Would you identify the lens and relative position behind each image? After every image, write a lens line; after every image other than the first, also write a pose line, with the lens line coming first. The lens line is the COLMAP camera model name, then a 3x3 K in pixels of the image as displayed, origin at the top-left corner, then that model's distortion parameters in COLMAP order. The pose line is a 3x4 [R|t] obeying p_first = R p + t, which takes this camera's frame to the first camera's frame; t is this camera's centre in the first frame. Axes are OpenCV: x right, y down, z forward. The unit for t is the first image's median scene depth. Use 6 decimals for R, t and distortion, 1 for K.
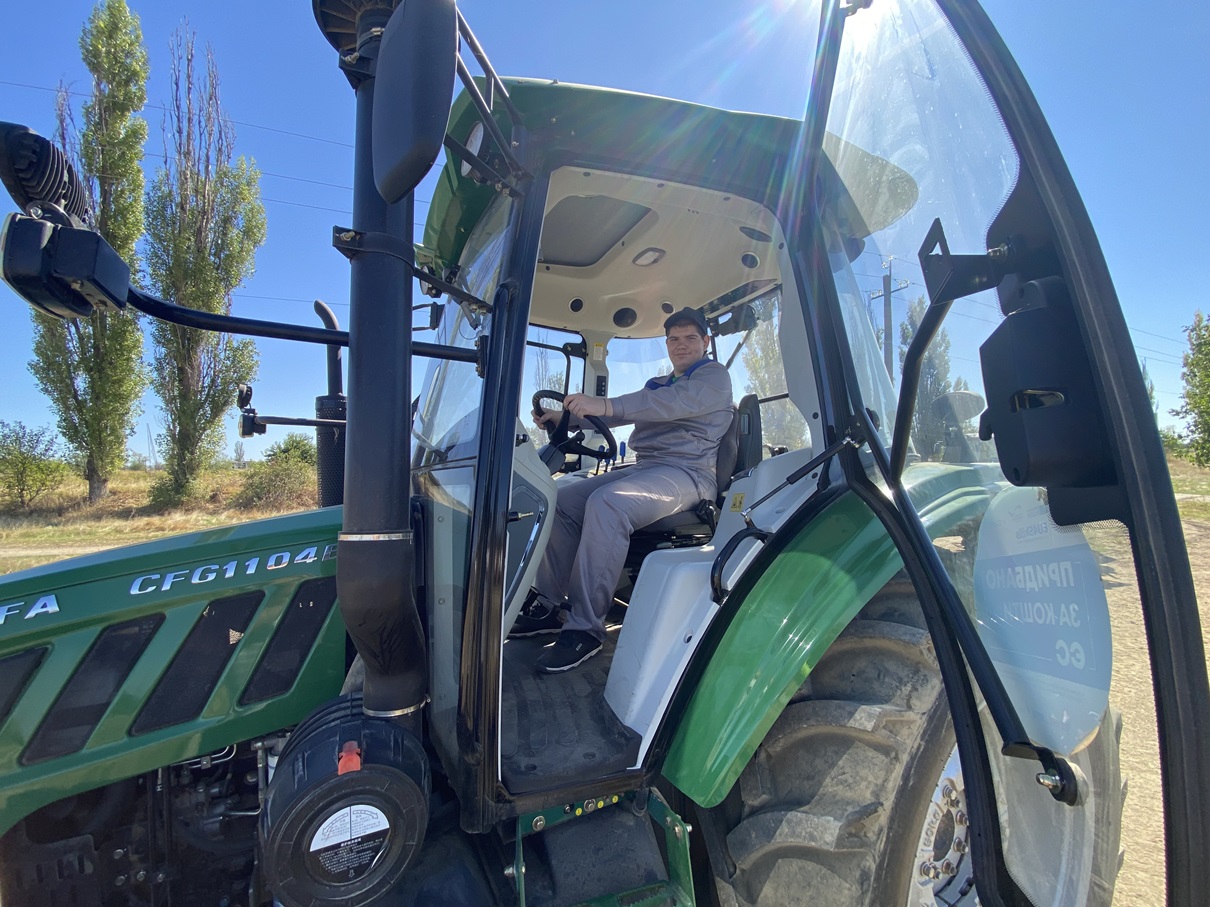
lens RADIAL K [[498.0, 0, 589.0], [0, 498.0, 453.3], [0, 0, 1]] dist [0.002100, -0.014664]
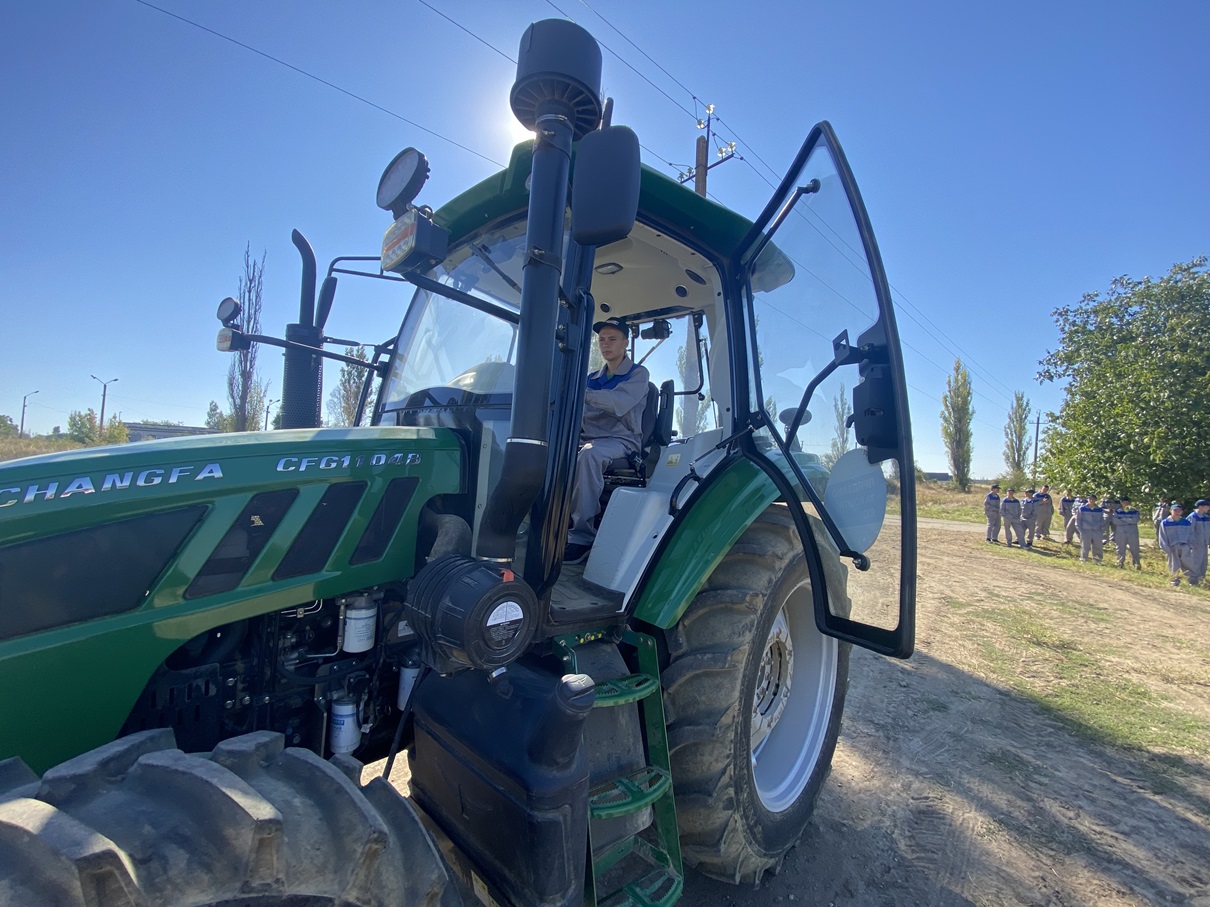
lens RADIAL K [[498.0, 0, 589.0], [0, 498.0, 453.3], [0, 0, 1]] dist [0.002100, -0.014664]
pose [[0.935211, 0.114906, 0.334927, -0.581606], [-0.129618, 0.991324, 0.021831, 0.105267], [-0.329513, -0.063829, 0.941991, -0.427868]]
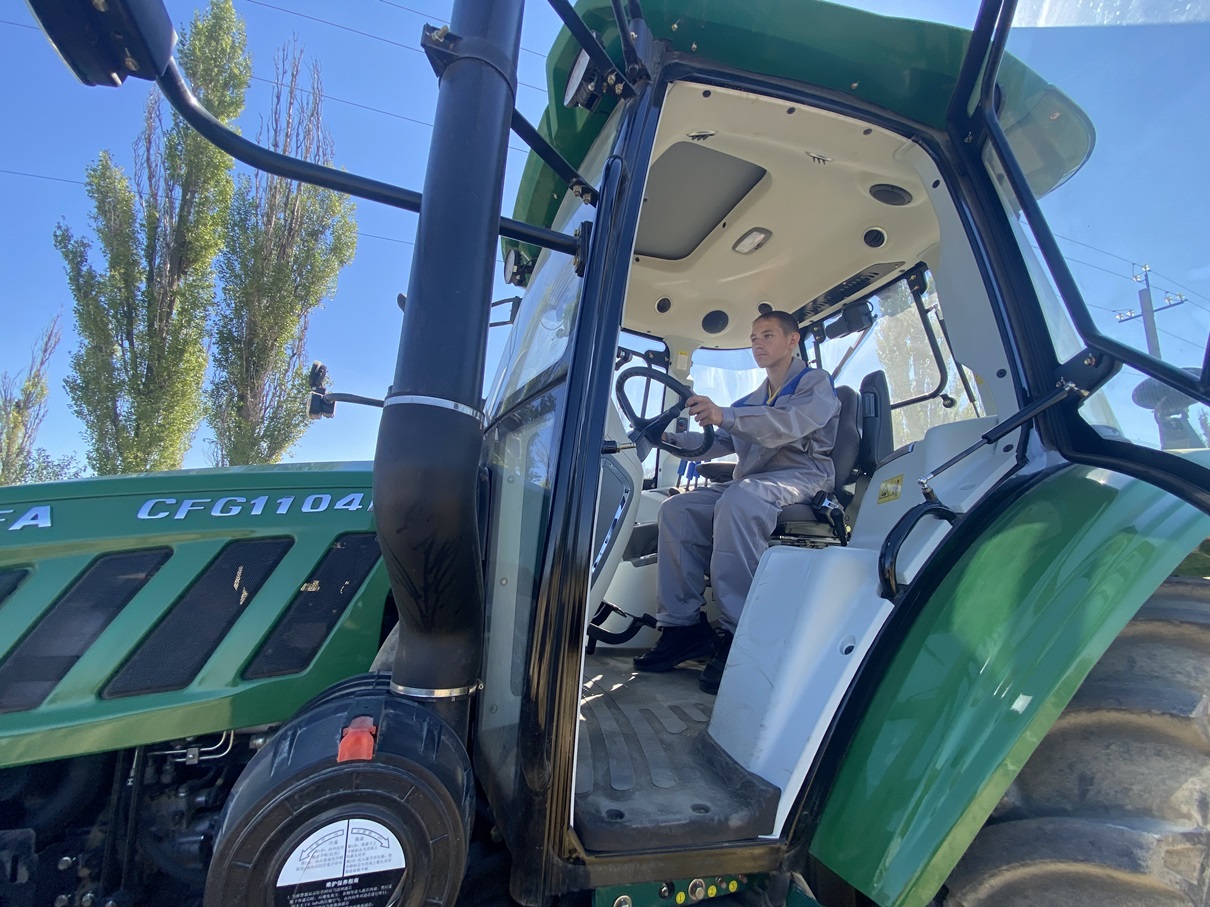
lens RADIAL K [[494.1, 0, 586.7], [0, 494.1, 450.1], [0, 0, 1]] dist [0.007969, -0.014833]
pose [[0.991285, 0.046743, -0.123162, -0.092898], [-0.062715, 0.989635, -0.129185, 0.220305], [0.115847, 0.135784, 0.983942, 0.253655]]
